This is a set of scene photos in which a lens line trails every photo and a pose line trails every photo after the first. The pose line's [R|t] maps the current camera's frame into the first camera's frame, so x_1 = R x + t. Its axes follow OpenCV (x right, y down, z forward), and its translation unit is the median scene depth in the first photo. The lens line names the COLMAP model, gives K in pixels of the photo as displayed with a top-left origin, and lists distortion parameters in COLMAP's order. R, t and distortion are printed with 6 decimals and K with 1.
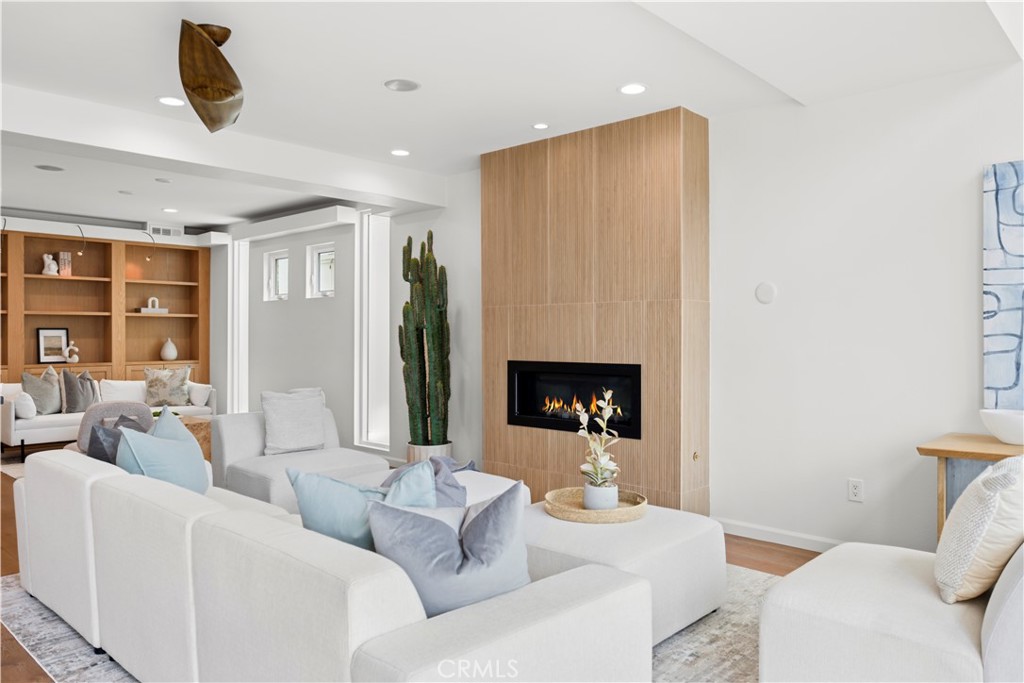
lens RADIAL K [[719.4, 0, 513.9], [0, 719.4, 328.4], [0, 0, 1]] dist [0.002452, 0.002295]
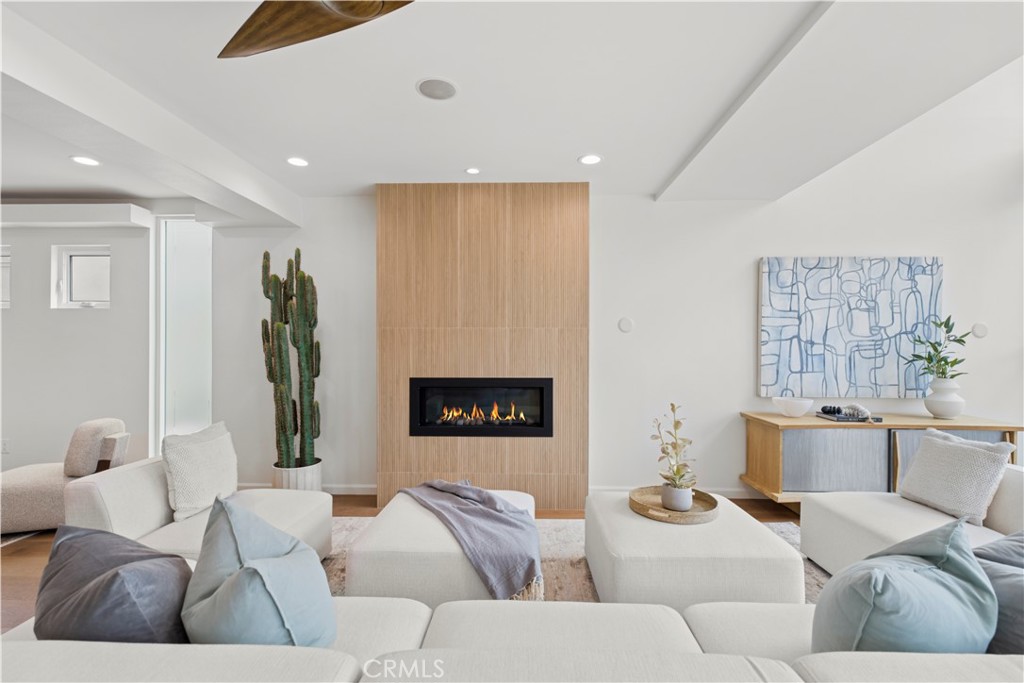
lens RADIAL K [[467.8, 0, 506.5], [0, 467.8, 344.2], [0, 0, 1]] dist [0.000434, 0.000234]
pose [[0.754168, 0.001375, 0.656680, -0.438551], [-0.008486, 0.999935, 0.007652, -0.015524], [-0.656627, -0.011343, 0.754130, 0.439511]]
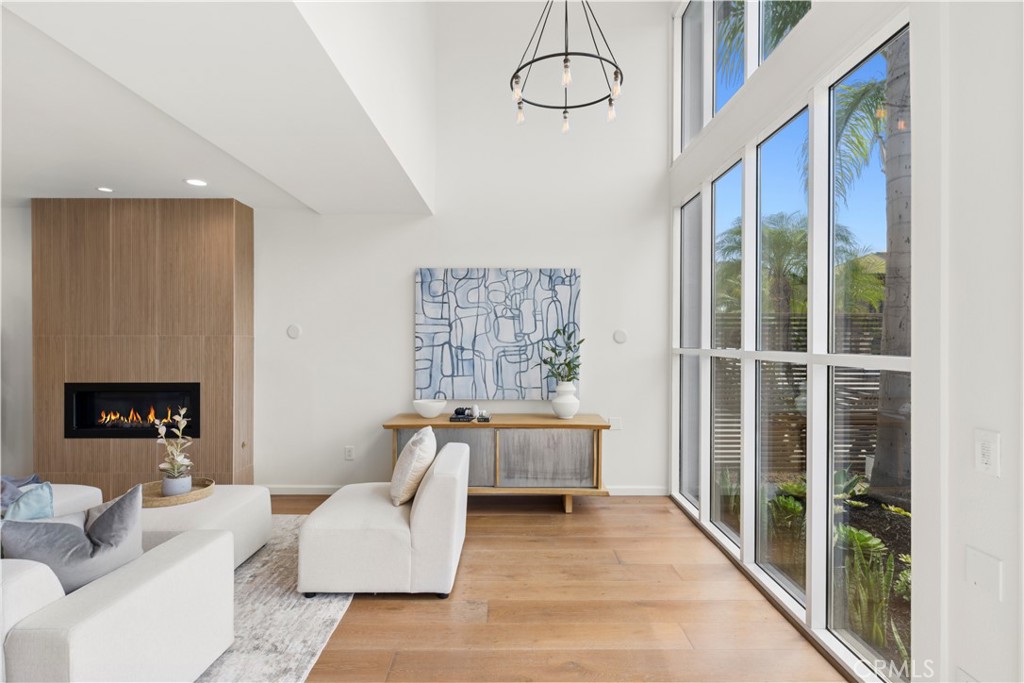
lens RADIAL K [[528.5, 0, 512.0], [0, 528.5, 341.5], [0, 0, 1]] dist [-0.000560, -0.000312]
pose [[0.732468, -0.000003, 0.680802, -0.071697], [-0.006658, 0.999952, 0.007168, -0.039084], [-0.680769, -0.009784, 0.732432, -0.128925]]
